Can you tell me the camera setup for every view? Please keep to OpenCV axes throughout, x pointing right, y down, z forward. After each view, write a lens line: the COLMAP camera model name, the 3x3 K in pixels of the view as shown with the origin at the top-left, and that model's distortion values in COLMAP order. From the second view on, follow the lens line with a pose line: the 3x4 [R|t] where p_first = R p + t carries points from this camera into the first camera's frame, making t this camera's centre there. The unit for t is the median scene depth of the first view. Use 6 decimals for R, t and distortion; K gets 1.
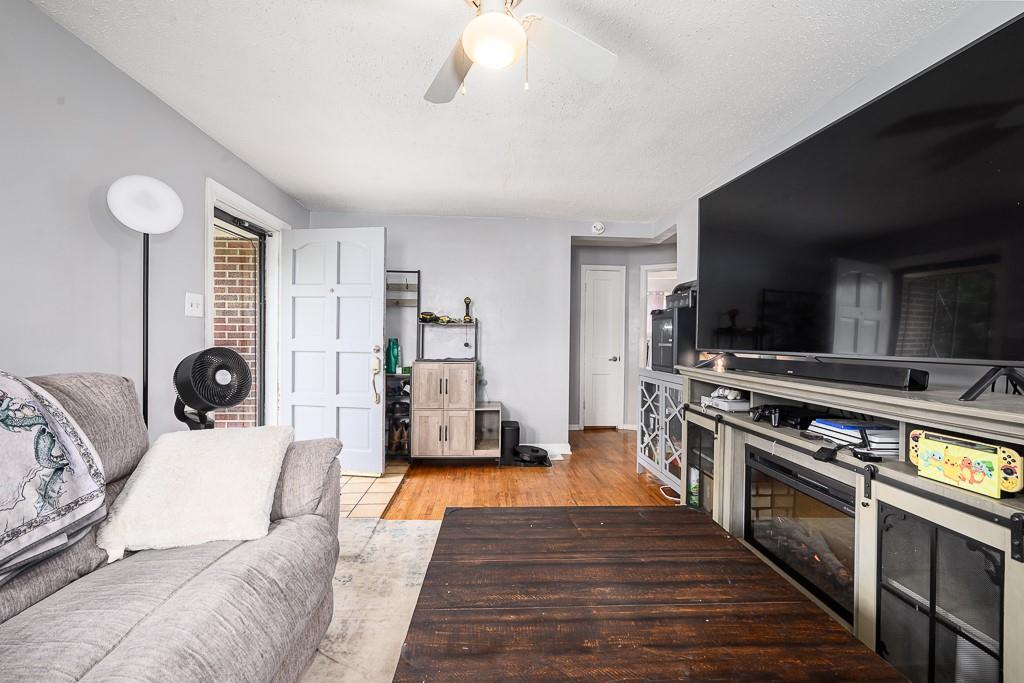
lens RADIAL K [[419.9, 0, 512.0], [0, 419.9, 341.5], [0, 0, 1]] dist [-0.000866, -0.000134]
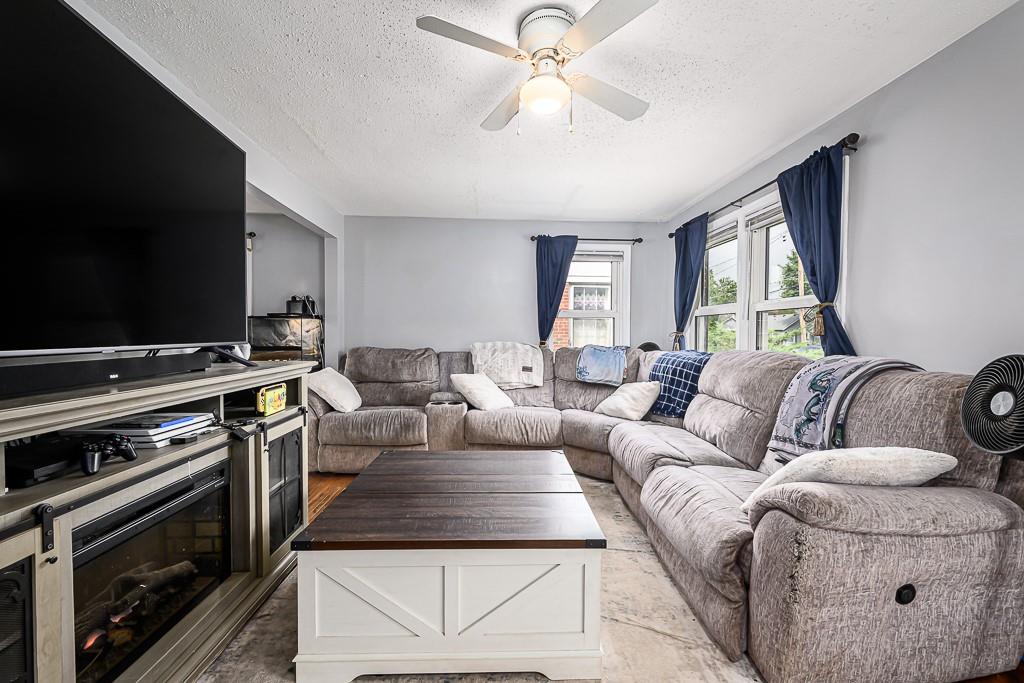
lens RADIAL K [[419.9, 0, 512.0], [0, 419.9, 341.5], [0, 0, 1]] dist [-0.000866, -0.000134]
pose [[-0.999823, -0.014903, 0.011507, 0.031591], [-0.014628, 0.999613, 0.023657, -0.013014], [-0.011855, 0.023484, -0.999654, 2.560677]]
